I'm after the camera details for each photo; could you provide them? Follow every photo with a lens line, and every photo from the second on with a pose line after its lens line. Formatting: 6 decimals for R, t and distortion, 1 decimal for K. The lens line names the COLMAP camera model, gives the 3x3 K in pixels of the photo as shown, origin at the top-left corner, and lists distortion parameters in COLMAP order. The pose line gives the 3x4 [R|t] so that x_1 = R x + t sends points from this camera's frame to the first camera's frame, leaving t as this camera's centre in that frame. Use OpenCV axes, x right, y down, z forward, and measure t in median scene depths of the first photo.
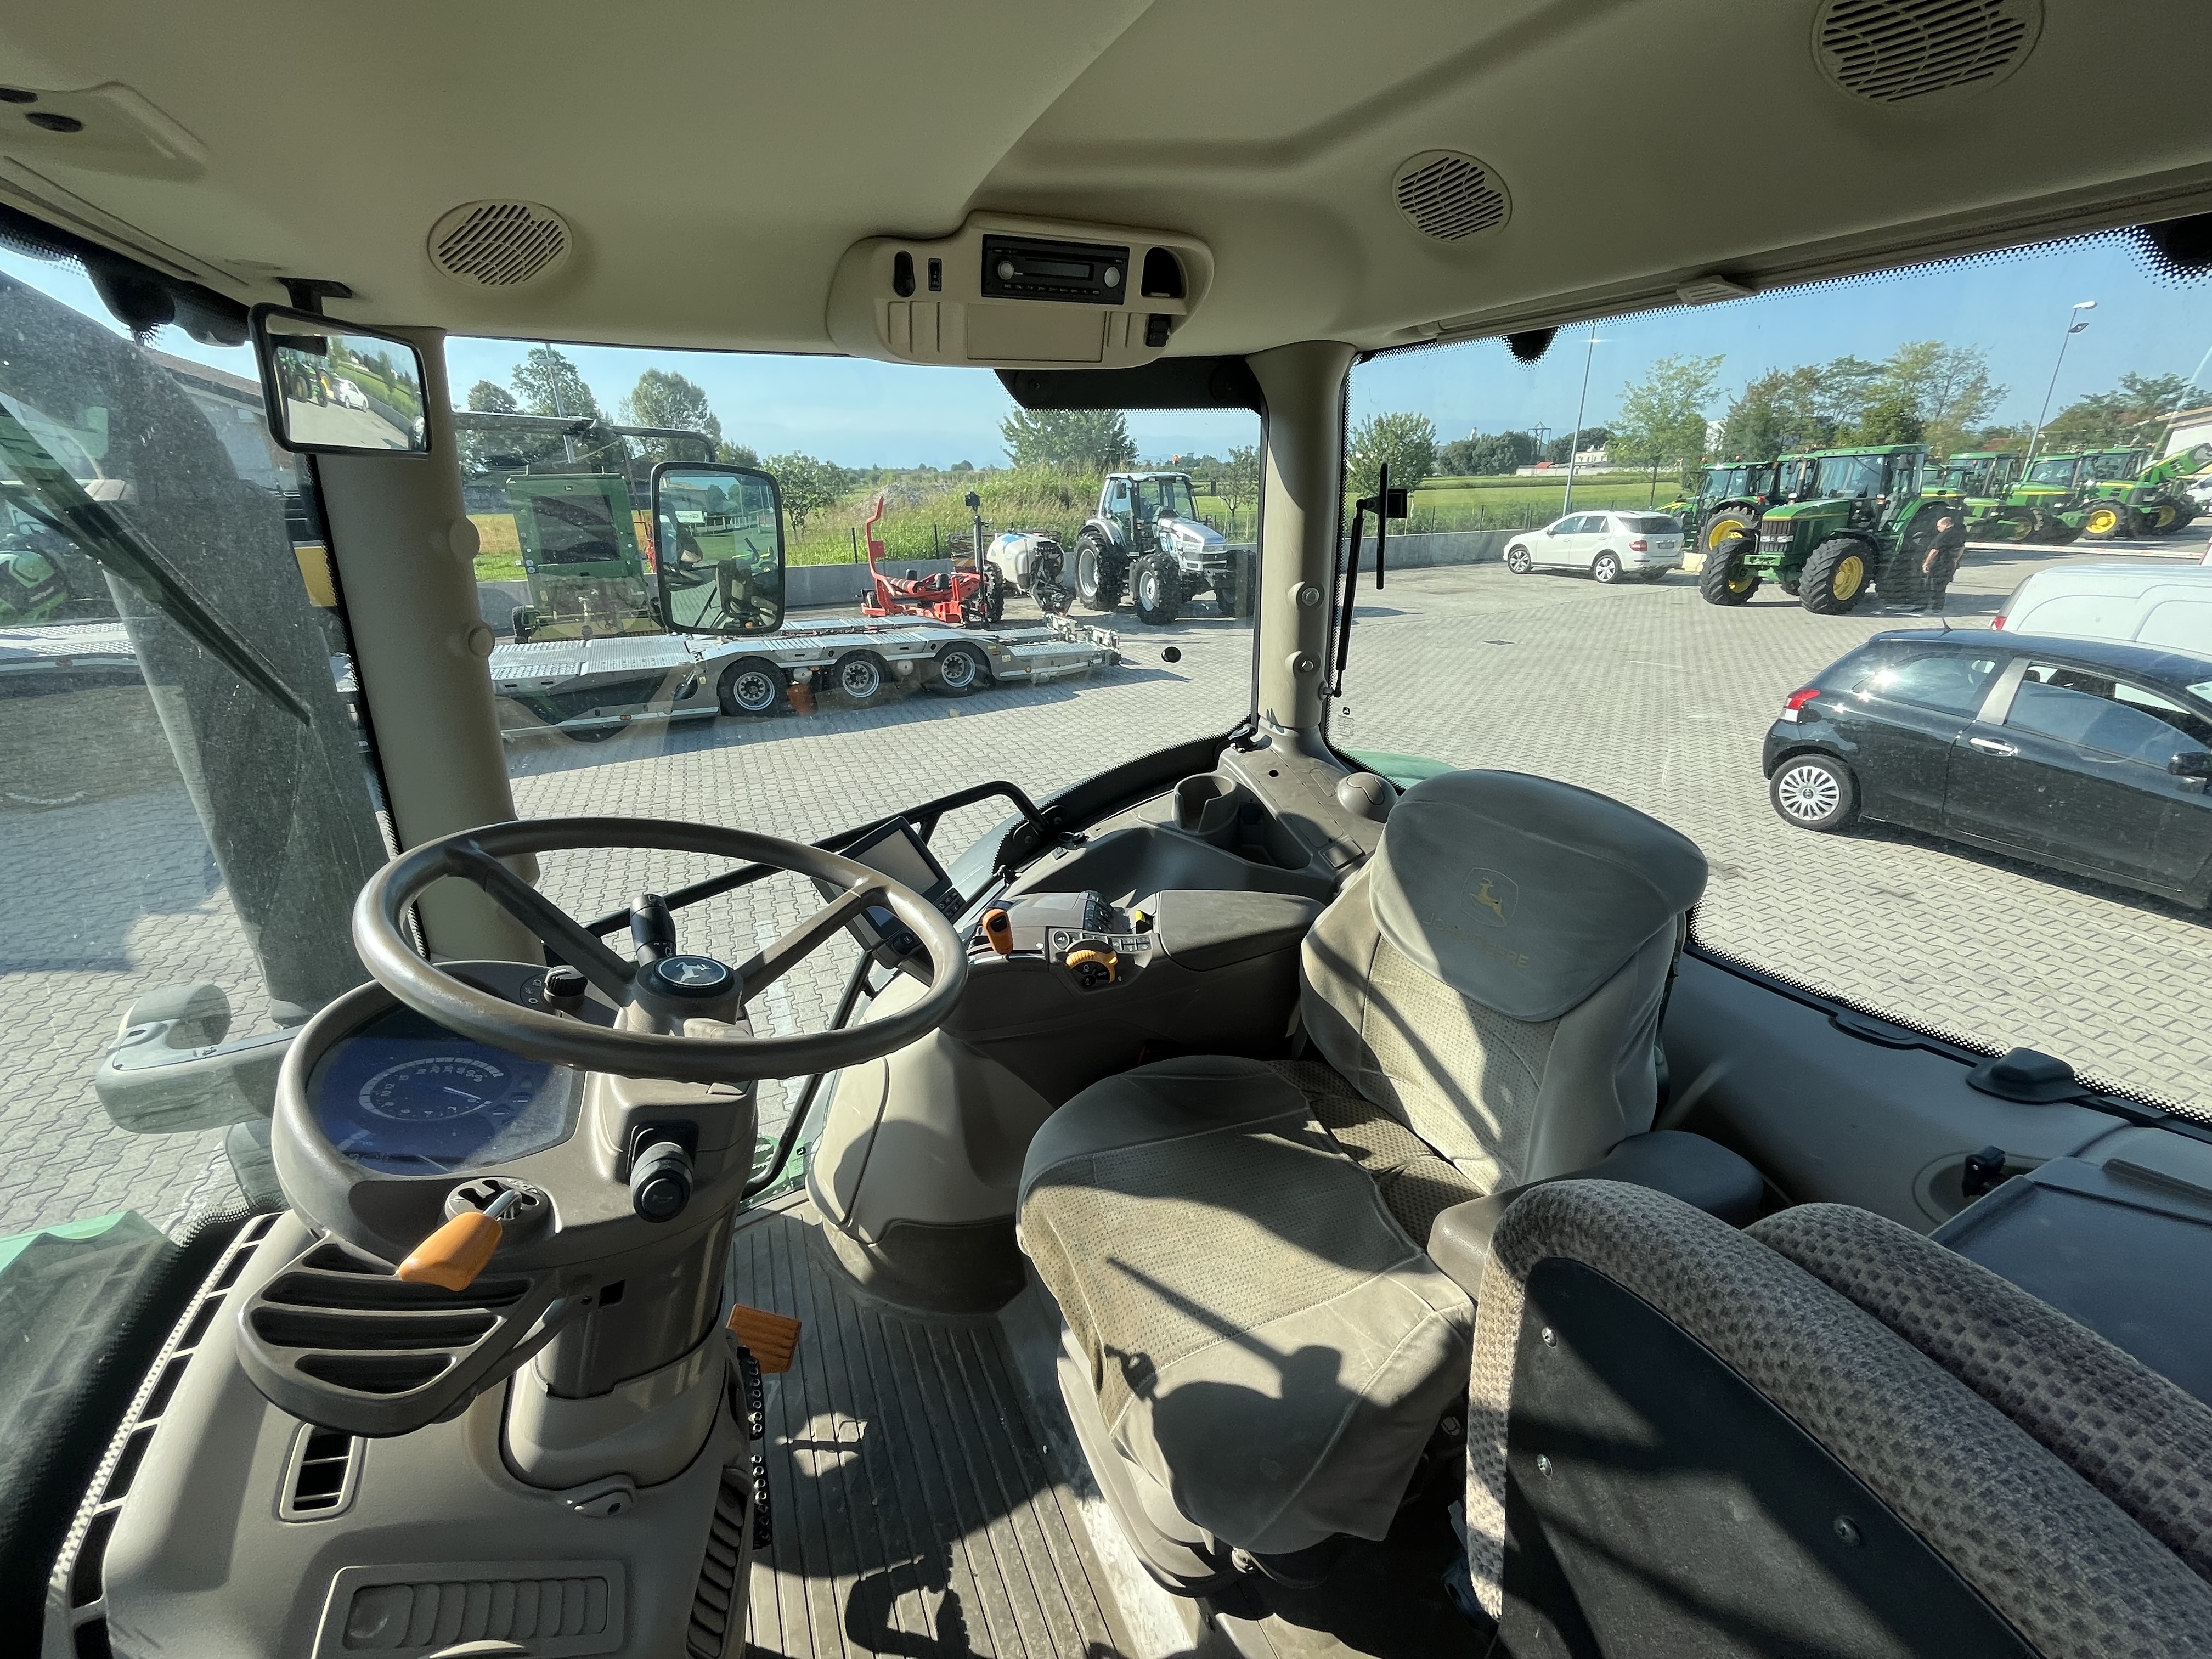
lens RADIAL K [[911.7, 0, 1105.9], [0, 911.7, 827.3], [0, 0, 1]] dist [-0.004202, 0.001355]
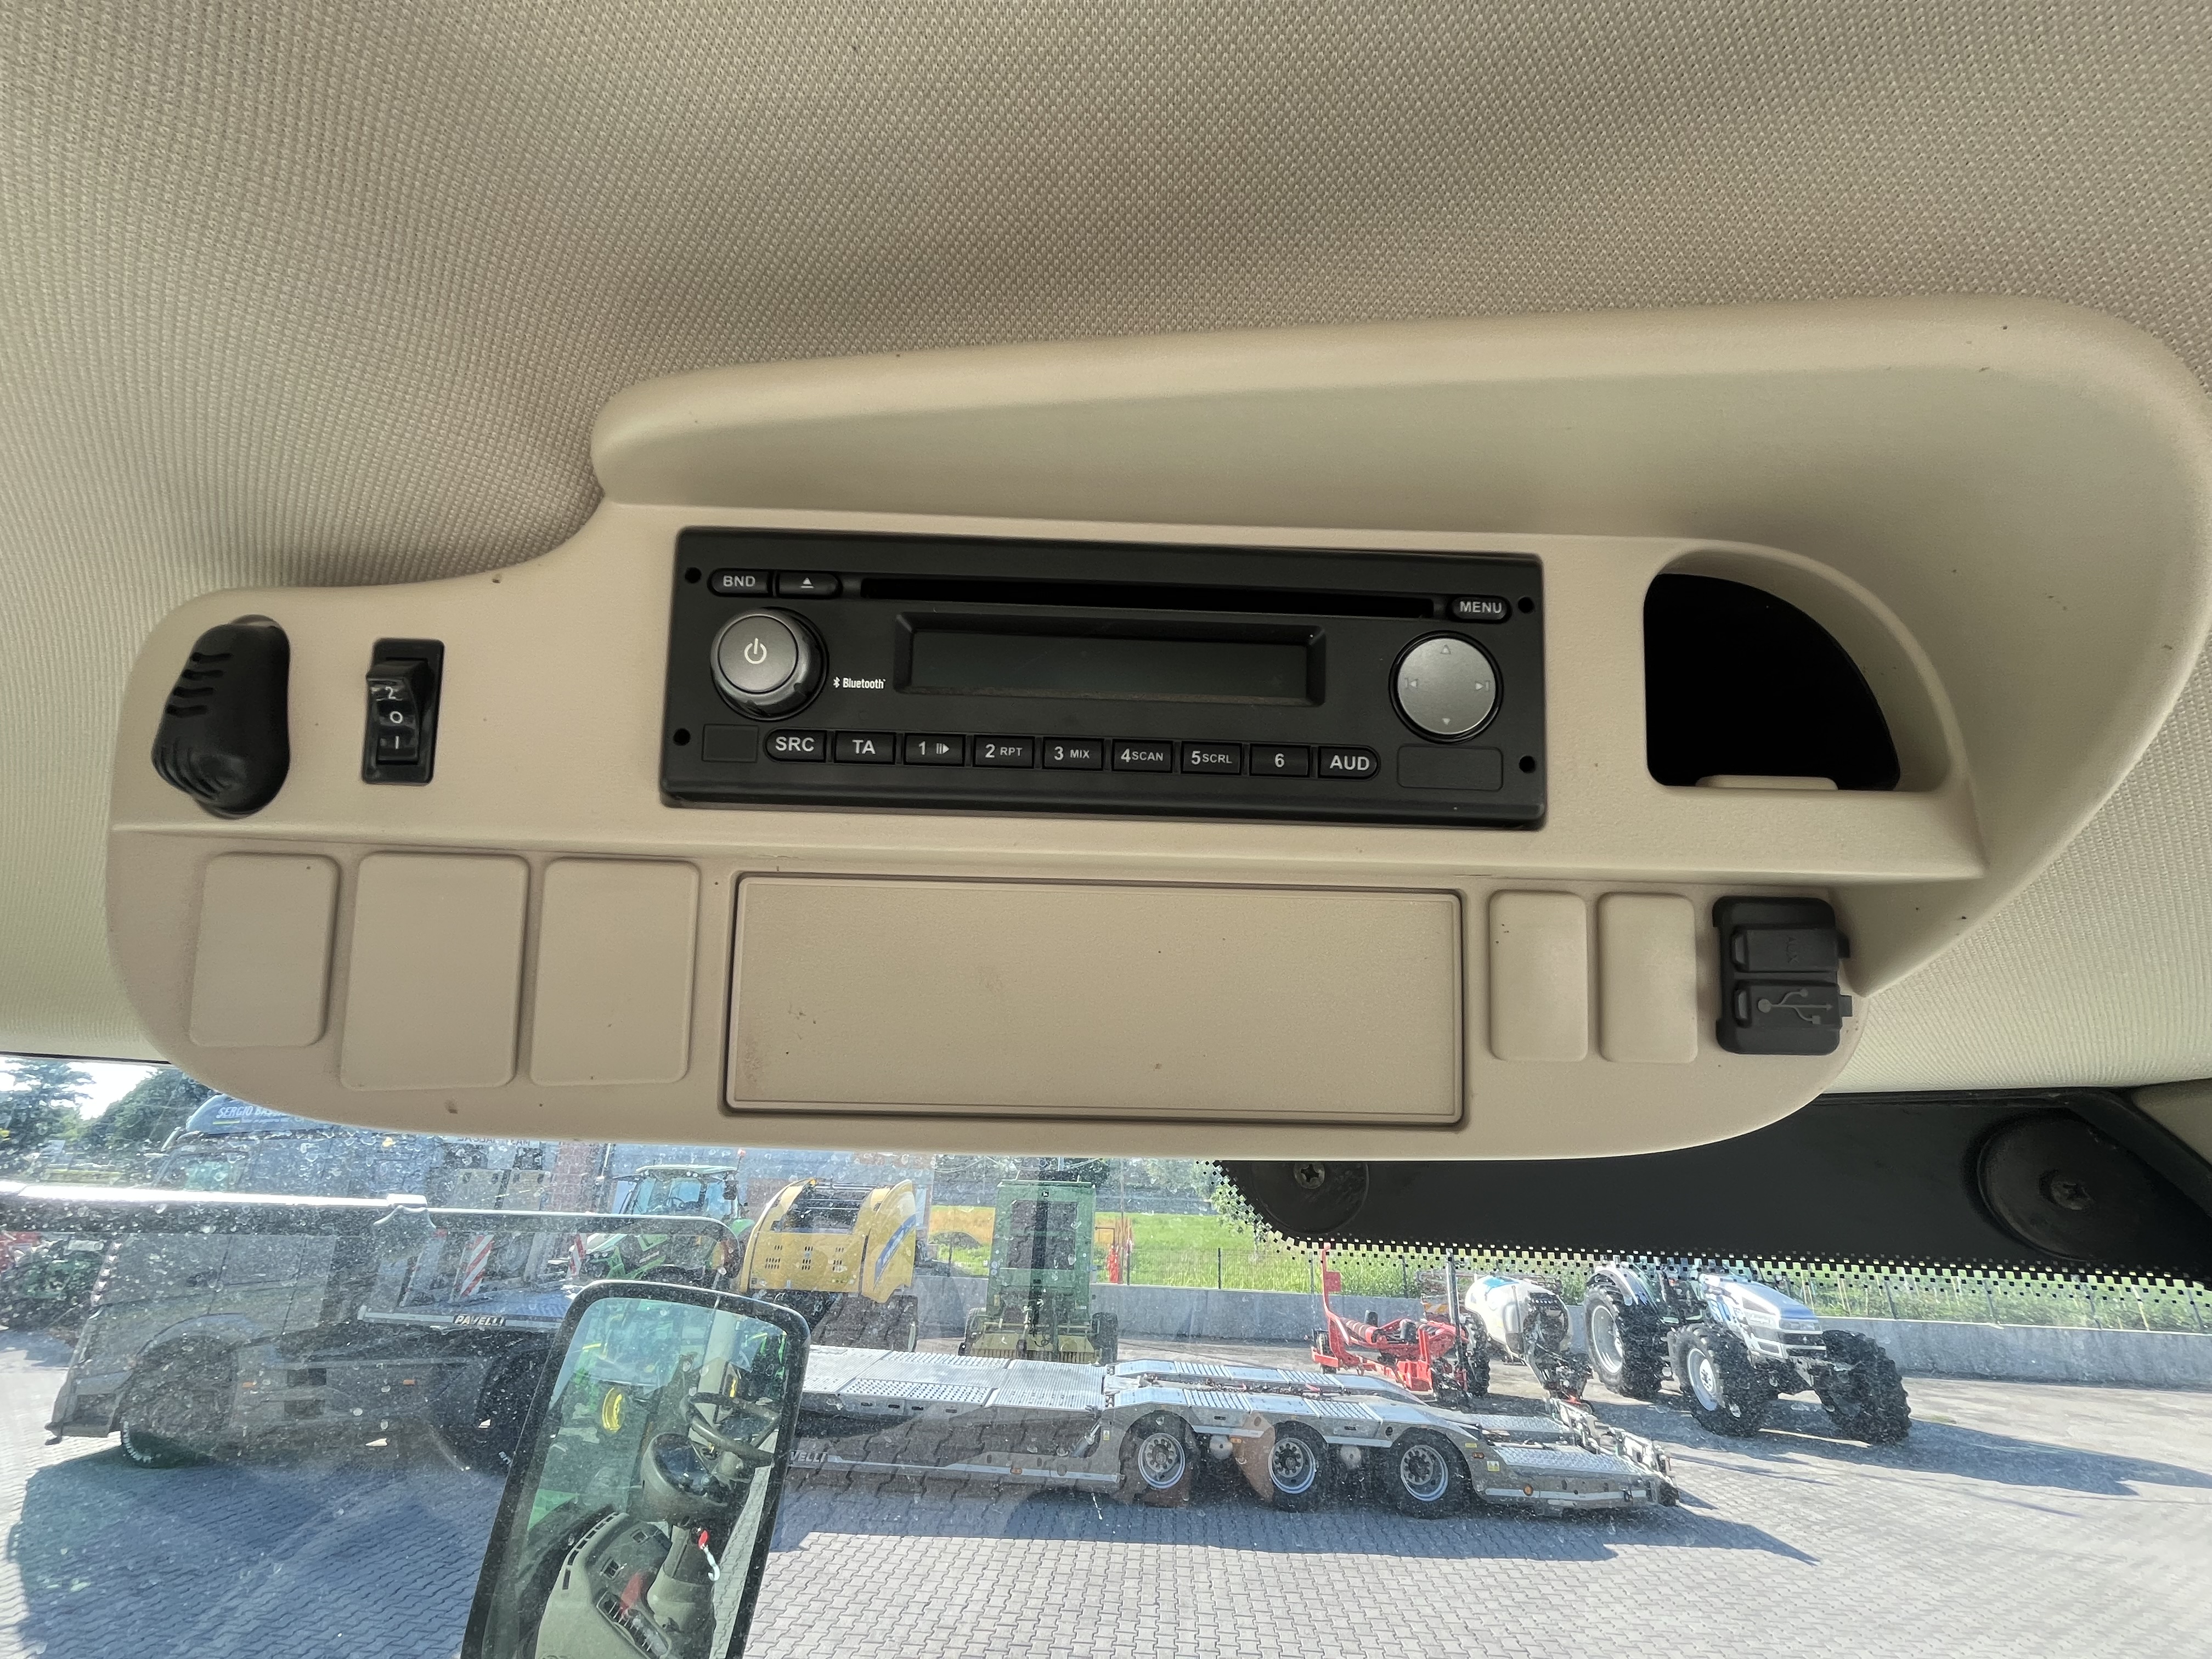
lens RADIAL K [[911.7, 0, 1103.4], [0, 911.7, 823.8], [0, 0, 1]] dist [-0.004202, 0.001355]
pose [[0.886614, -0.128009, -0.444442, 0.003690], [-0.209777, 0.745111, -0.633091, -0.074611], [0.412200, 0.654541, 0.633773, 0.142728]]
